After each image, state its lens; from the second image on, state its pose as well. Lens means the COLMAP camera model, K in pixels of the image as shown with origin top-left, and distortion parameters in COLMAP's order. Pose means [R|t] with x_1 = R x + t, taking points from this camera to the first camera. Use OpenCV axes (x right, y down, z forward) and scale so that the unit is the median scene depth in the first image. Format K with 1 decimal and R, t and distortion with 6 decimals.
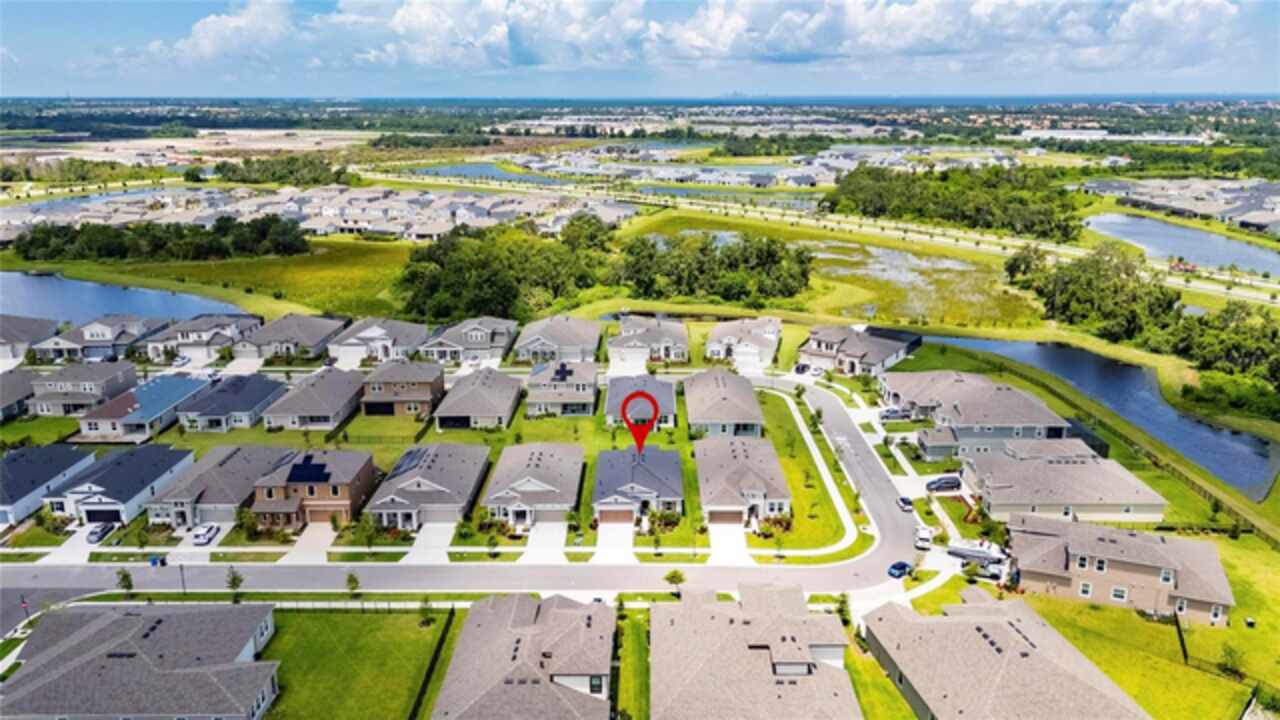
lens RADIAL K [[935.3, 0, 643.5], [0, 935.3, 350.5], [0, 0, 1]] dist [0.065923, -0.062142]
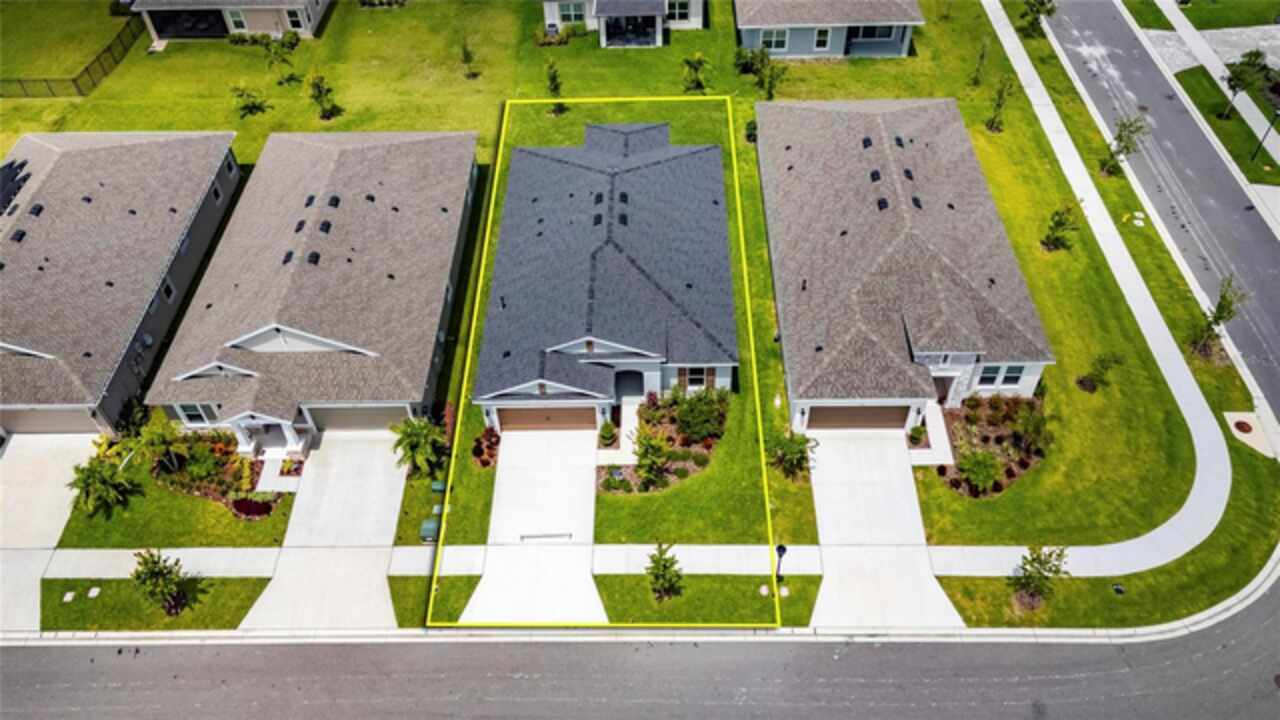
lens RADIAL K [[935.3, 0, 646.2], [0, 935.3, 368.0], [0, 0, 1]] dist [0.065923, -0.062142]
pose [[0.999843, -0.013599, -0.011384, 0.009277], [0.017599, 0.839947, 0.542382, -0.022018], [0.002186, -0.542498, 0.840055, 0.526500]]
